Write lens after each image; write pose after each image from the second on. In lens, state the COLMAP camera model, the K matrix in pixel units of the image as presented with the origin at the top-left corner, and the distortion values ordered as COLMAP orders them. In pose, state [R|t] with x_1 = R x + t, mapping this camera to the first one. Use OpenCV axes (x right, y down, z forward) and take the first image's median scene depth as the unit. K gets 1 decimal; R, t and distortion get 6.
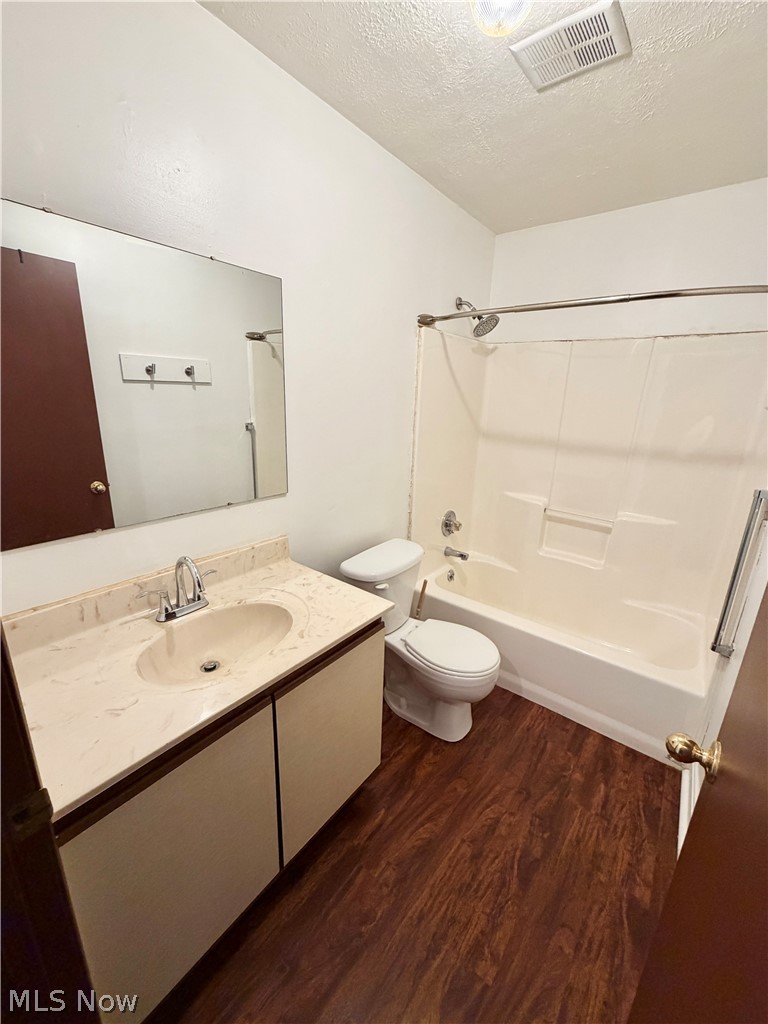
lens RADIAL K [[407.5, 0, 381.8], [0, 407.5, 508.7], [0, 0, 1]] dist [0.001673, 0.000178]
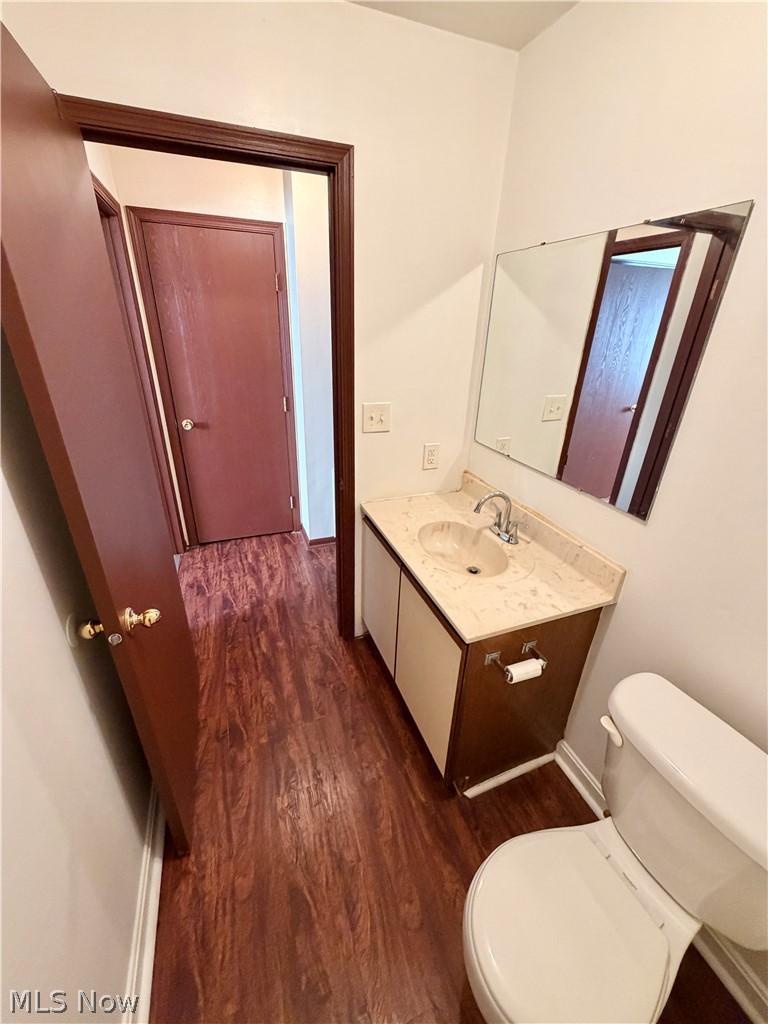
lens RADIAL K [[407.5, 0, 386.7], [0, 407.5, 512.0], [0, 0, 1]] dist [0.001673, 0.000178]
pose [[-0.504563, 0.318316, -0.802553, 0.668332], [-0.282984, 0.817231, 0.502049, -0.330904], [0.815682, 0.480425, -0.322266, 0.974095]]
